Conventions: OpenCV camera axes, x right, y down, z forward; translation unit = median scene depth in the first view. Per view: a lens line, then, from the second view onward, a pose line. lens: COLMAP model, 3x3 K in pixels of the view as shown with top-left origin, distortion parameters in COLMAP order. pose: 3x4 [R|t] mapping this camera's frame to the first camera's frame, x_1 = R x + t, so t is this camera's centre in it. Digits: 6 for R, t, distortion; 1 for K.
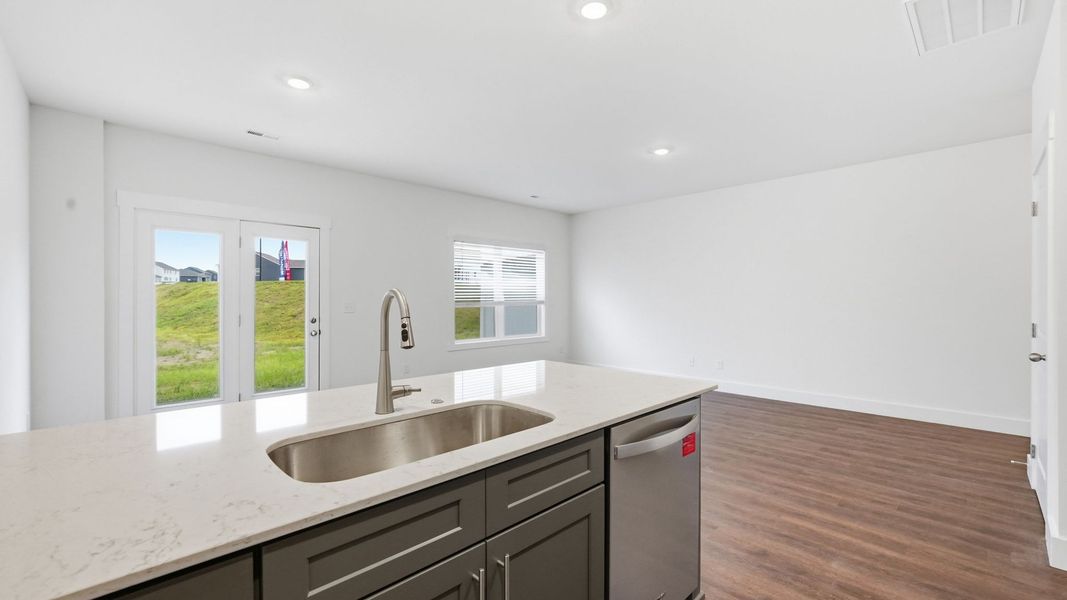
lens RADIAL K [[438.7, 0, 533.5], [0, 438.7, 300.0], [0, 0, 1]] dist [-0.000845, -0.000055]
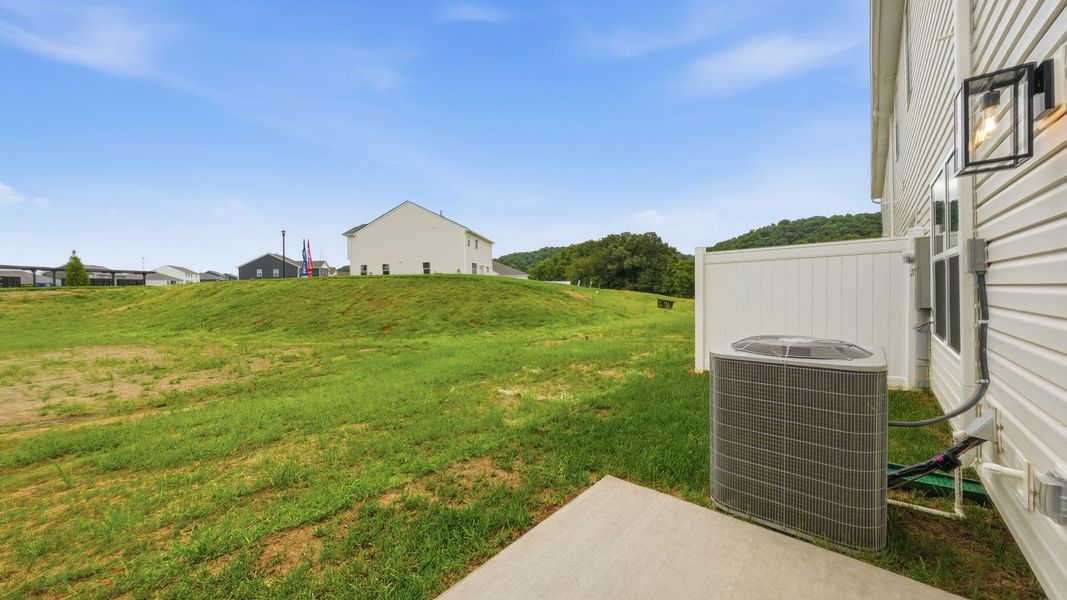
lens RADIAL K [[378.5, 0, 533.5], [0, 378.5, 300.0], [0, 0, 1]] dist [-0.010343, -0.000080]
pose [[0.998540, -0.025899, 0.047408, -0.159299], [0.025041, 0.999513, 0.018605, 0.004721], [-0.047866, -0.017391, 0.998702, 0.168653]]
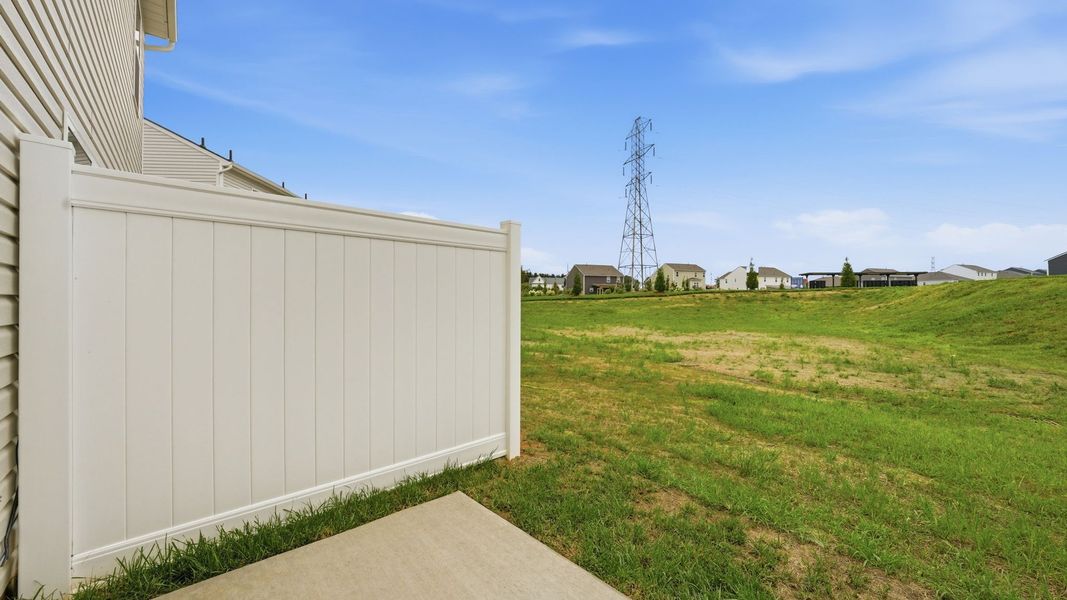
lens RADIAL K [[378.5, 0, 533.5], [0, 378.5, 300.0], [0, 0, 1]] dist [-0.010343, -0.000080]
pose [[-0.006853, -0.000074, -0.999977, -0.109121], [-0.009464, 0.999955, -0.000009, 0.006345], [0.999932, 0.009464, -0.006853, 0.218641]]
